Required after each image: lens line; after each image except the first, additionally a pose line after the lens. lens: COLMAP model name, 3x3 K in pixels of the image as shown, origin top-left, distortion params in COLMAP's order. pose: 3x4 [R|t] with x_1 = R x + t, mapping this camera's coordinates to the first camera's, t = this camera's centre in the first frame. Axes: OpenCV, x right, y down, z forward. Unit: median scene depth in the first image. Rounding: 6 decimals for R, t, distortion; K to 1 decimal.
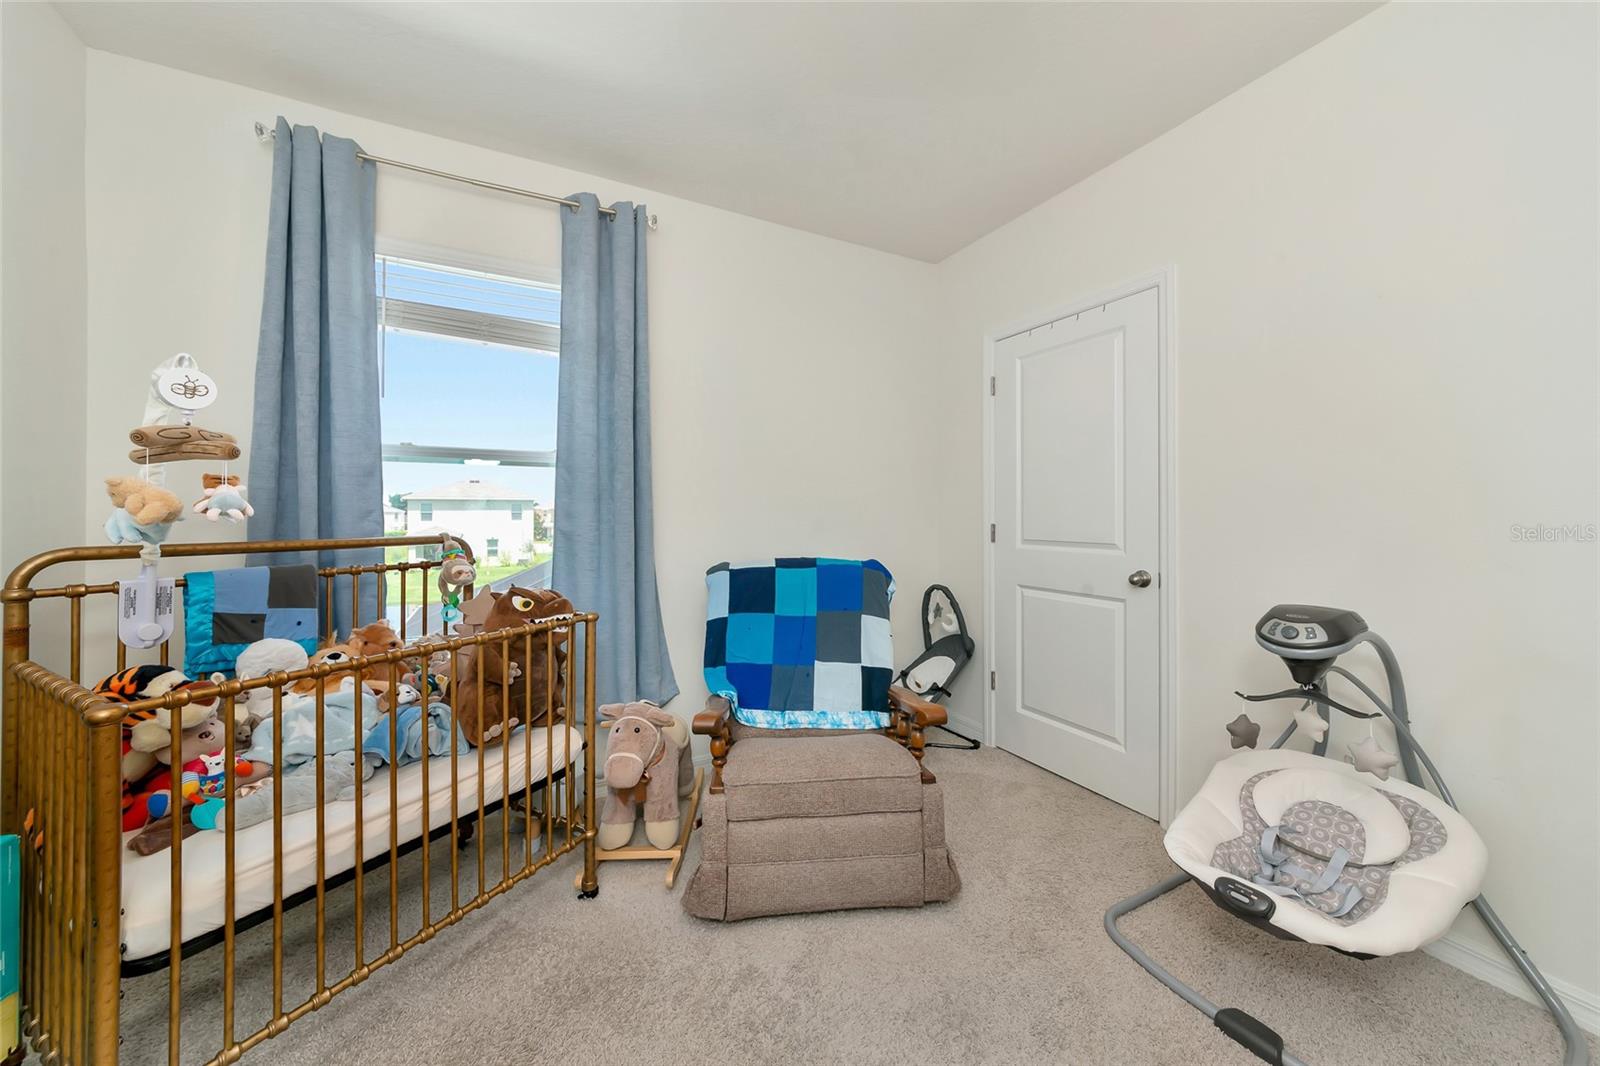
lens RADIAL K [[563.4, 0, 797.5], [0, 563.4, 515.8], [0, 0, 1]] dist [-0.008338, -0.000004]
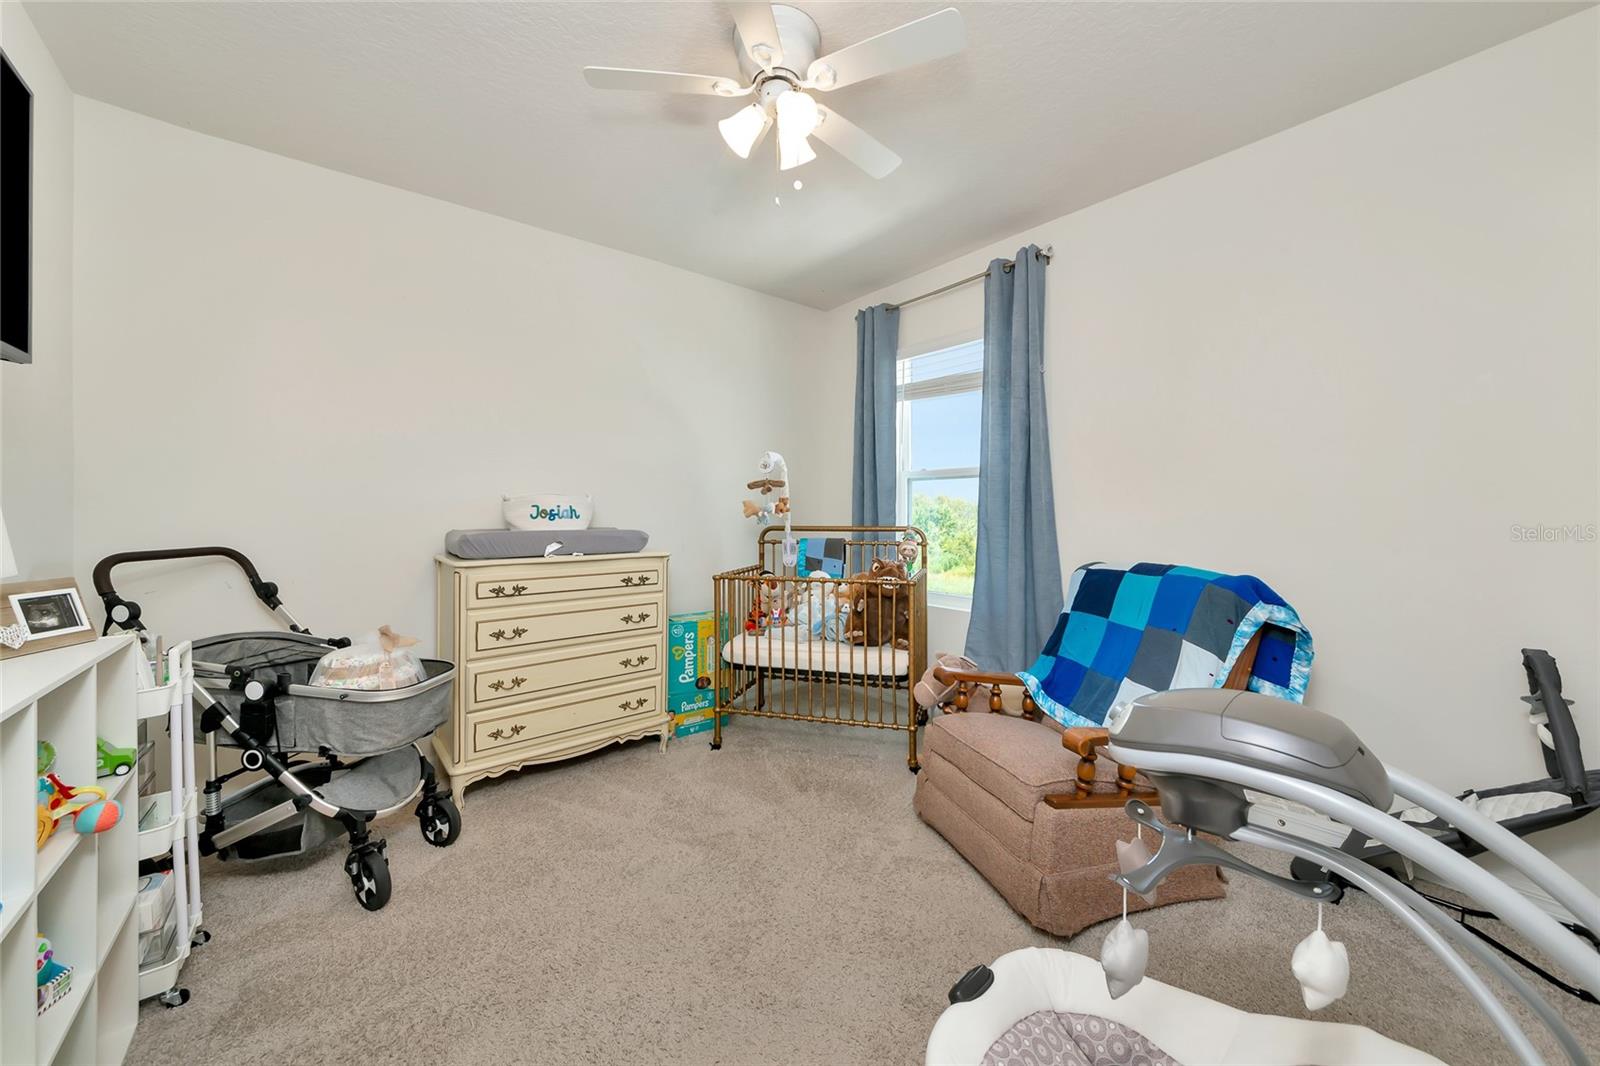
lens RADIAL K [[563.4, 0, 798.0], [0, 563.4, 520.7], [0, 0, 1]] dist [-0.008338, -0.000004]
pose [[0.215428, 0.015196, -0.976401, 0.831981], [-0.001199, 0.999882, 0.015297, -0.005204], [0.976519, -0.002125, 0.215421, 0.317486]]
